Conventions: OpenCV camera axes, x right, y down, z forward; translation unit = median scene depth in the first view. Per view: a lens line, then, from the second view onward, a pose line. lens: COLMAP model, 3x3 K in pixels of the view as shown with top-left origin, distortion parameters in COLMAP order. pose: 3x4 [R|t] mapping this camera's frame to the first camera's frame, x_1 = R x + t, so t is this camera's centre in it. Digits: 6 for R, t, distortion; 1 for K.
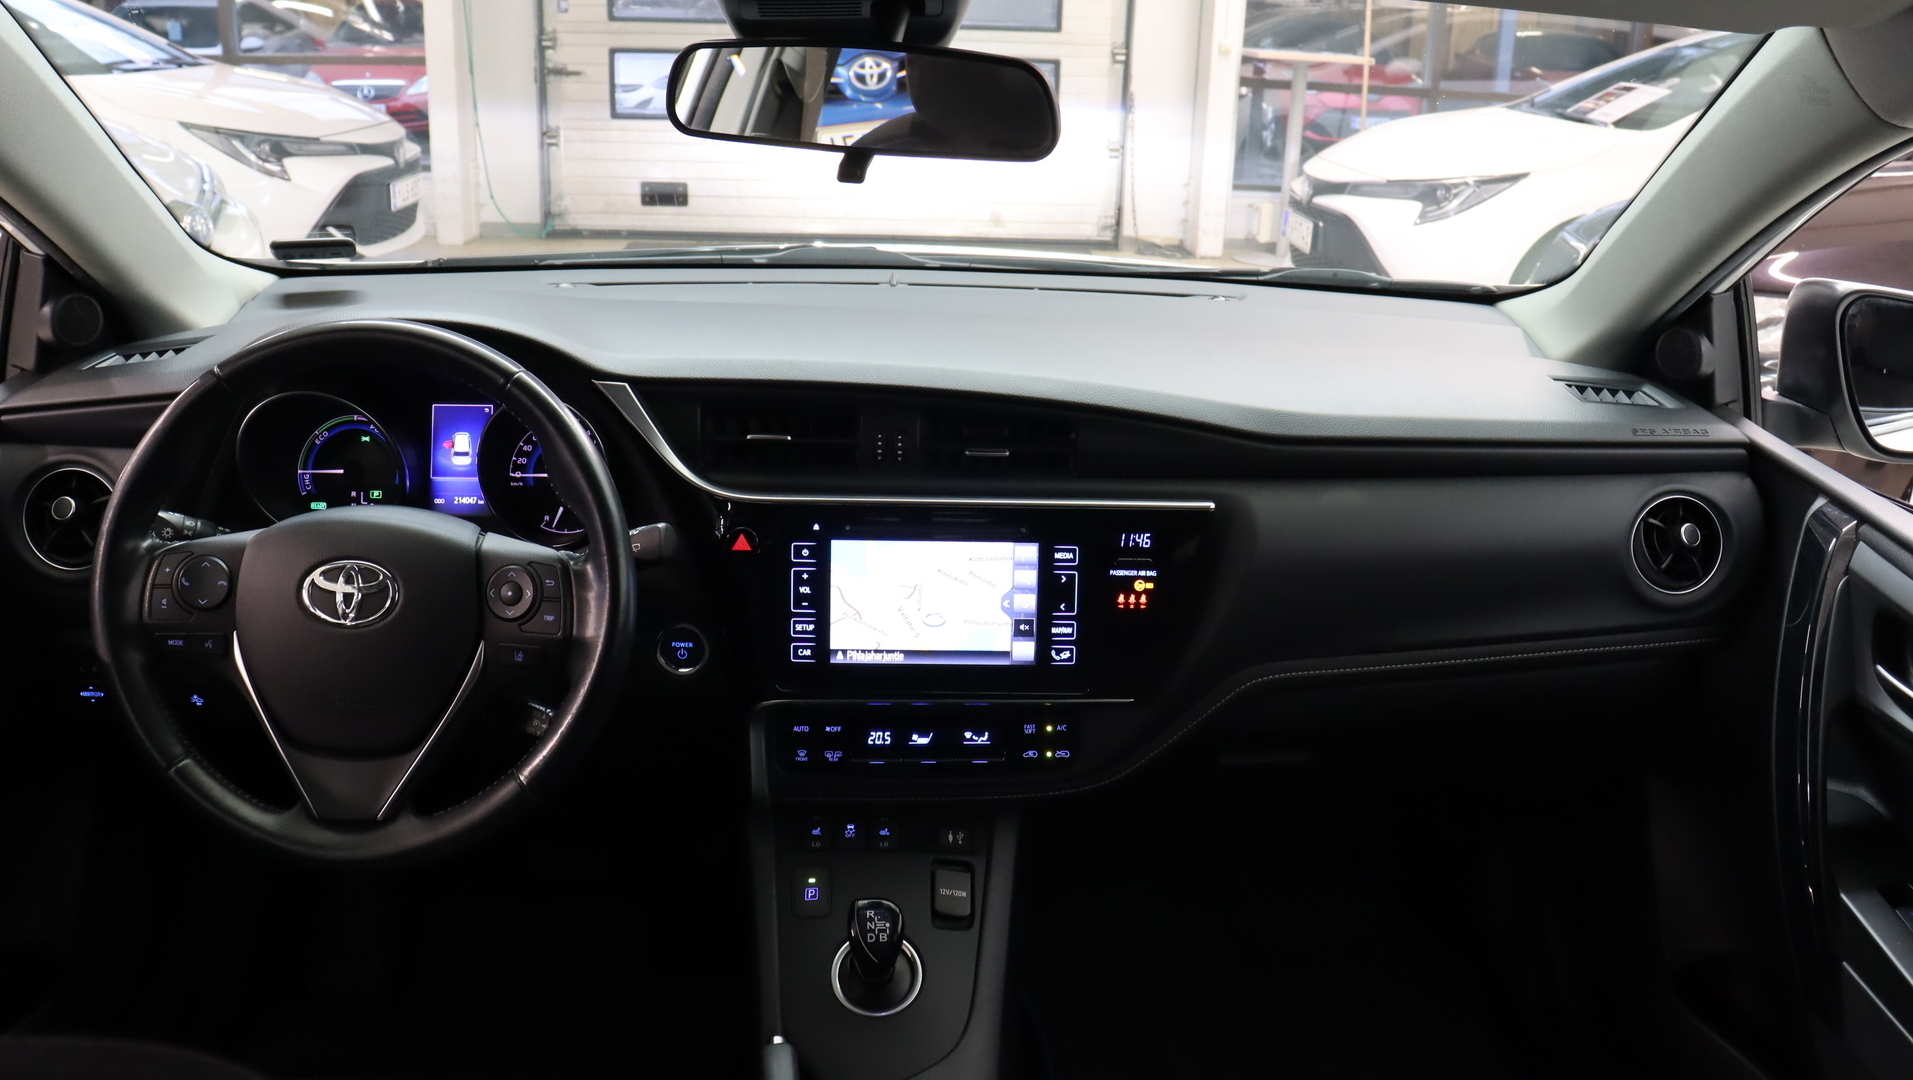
lens RADIAL K [[1596.4, 0, 965.8], [0, 1596.4, 549.4], [0, 0, 1]] dist [-0.160819, 0.111964]
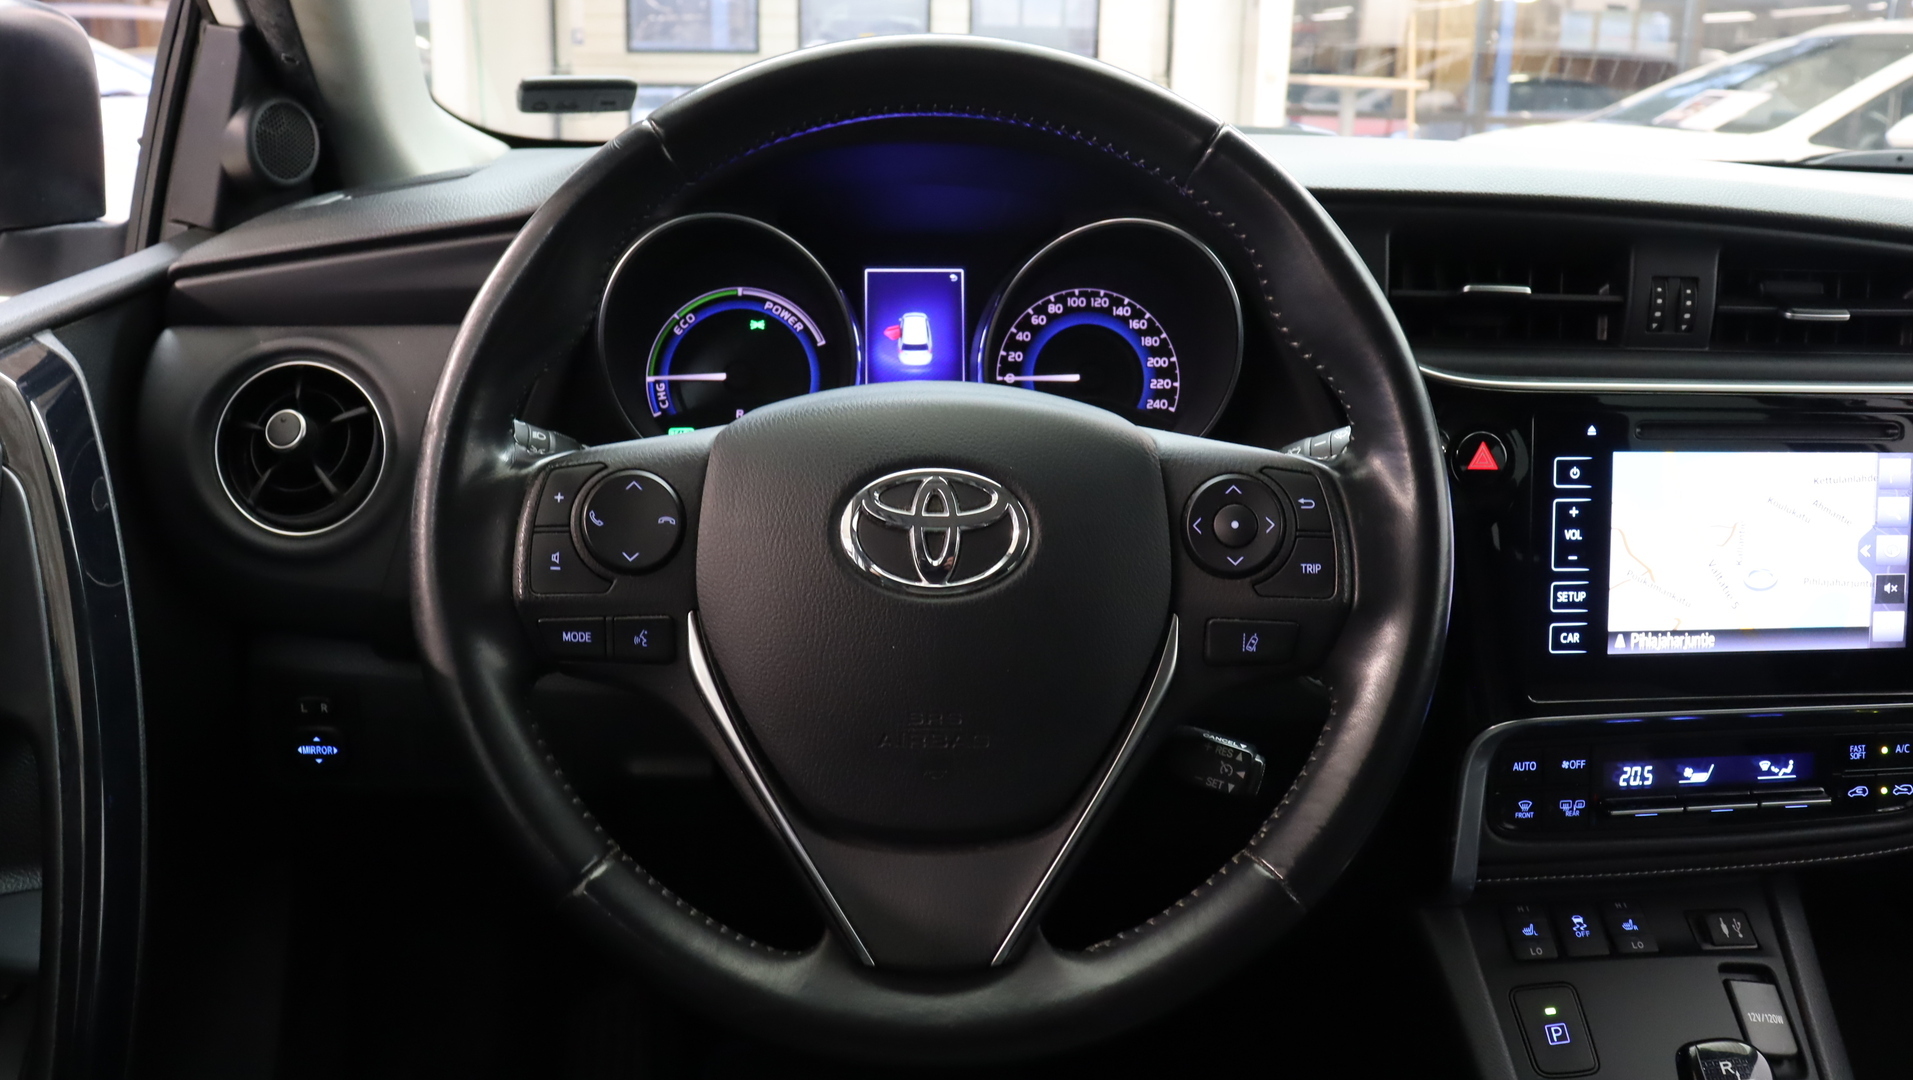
lens RADIAL K [[1596.4, 0, 967.5], [0, 1596.4, 533.8], [0, 0, 1]] dist [-0.160819, 0.111964]
pose [[0.999585, -0.023197, 0.017072, -0.337705], [0.023979, 0.998600, -0.047150, 0.046995], [-0.015954, 0.047540, 0.998742, 0.400773]]
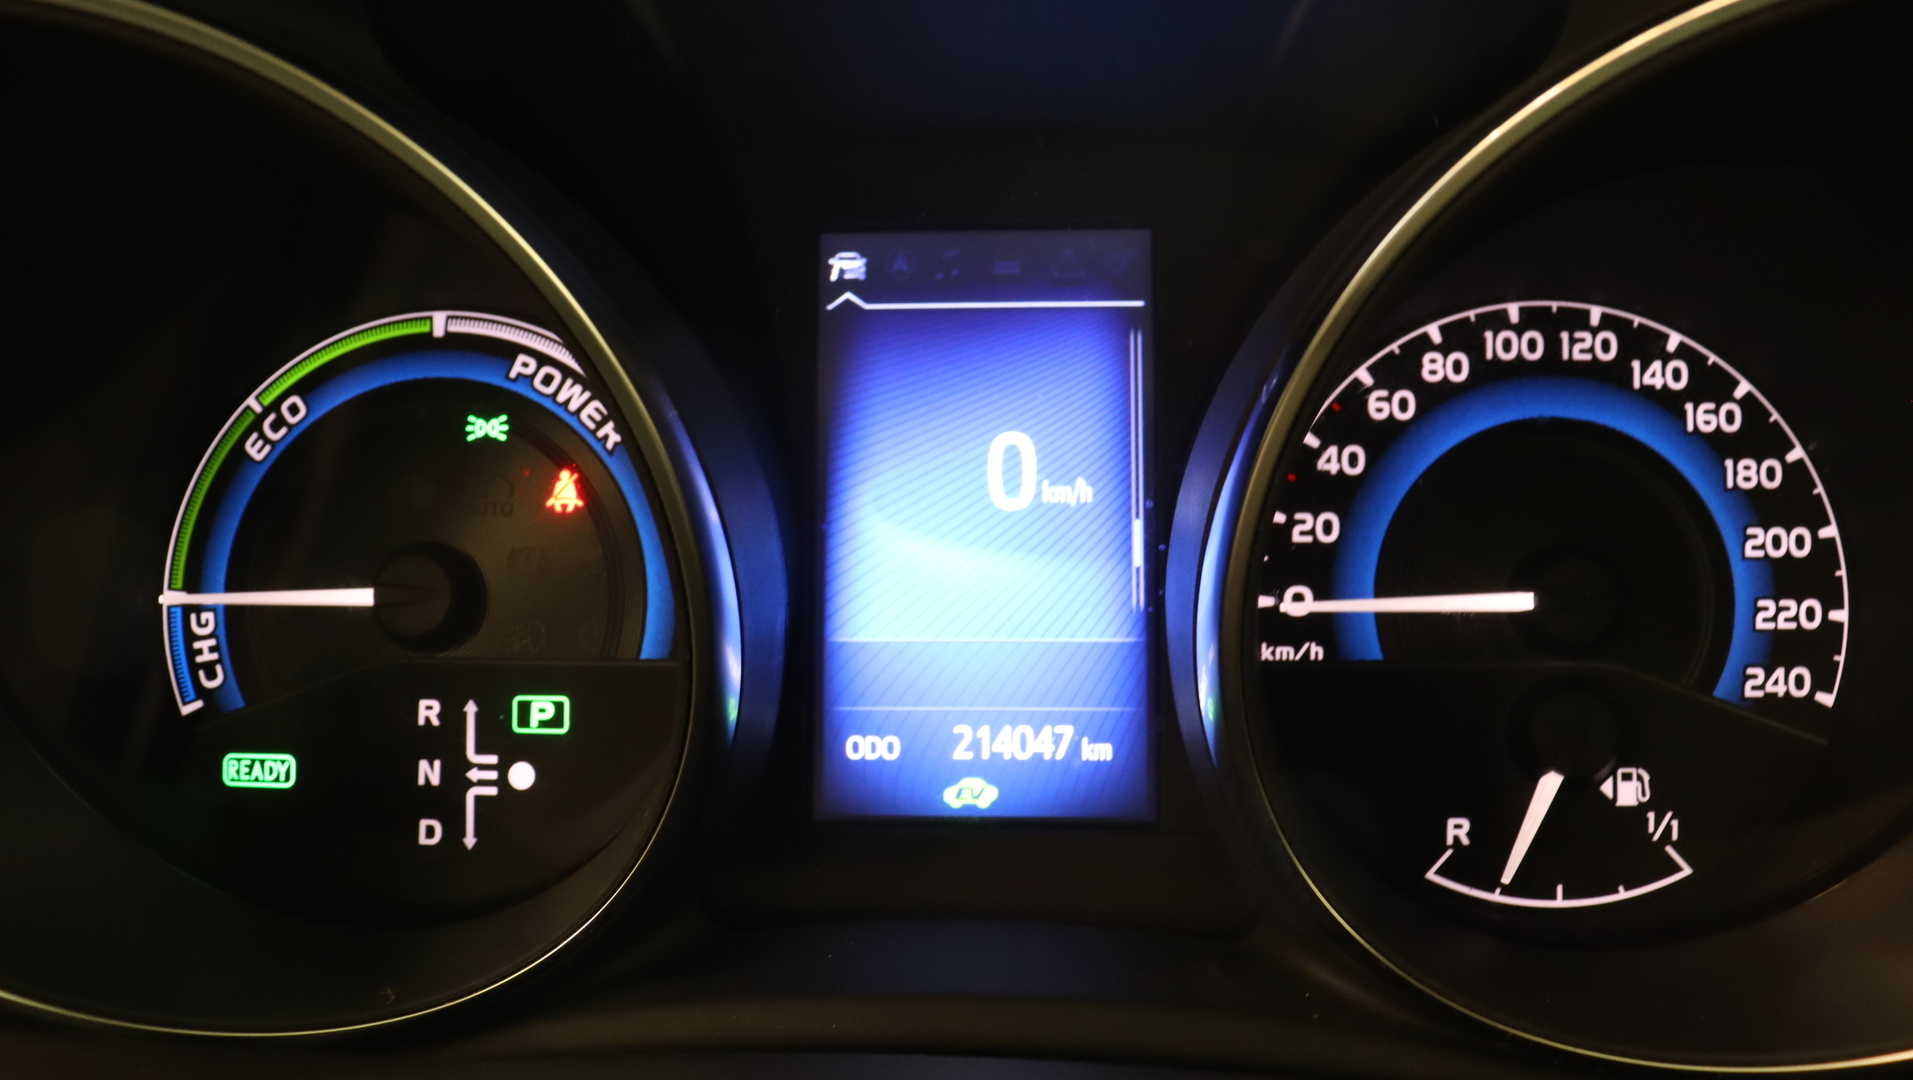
lens RADIAL K [[1596.4, 0, 963.0], [0, 1596.4, 546.2], [0, 0, 1]] dist [-0.160819, 0.111964]
pose [[0.994596, -0.020032, -0.101871, -0.328155], [0.014858, 0.998573, -0.051293, -0.048530], [0.102753, 0.049503, 0.993474, 0.871568]]
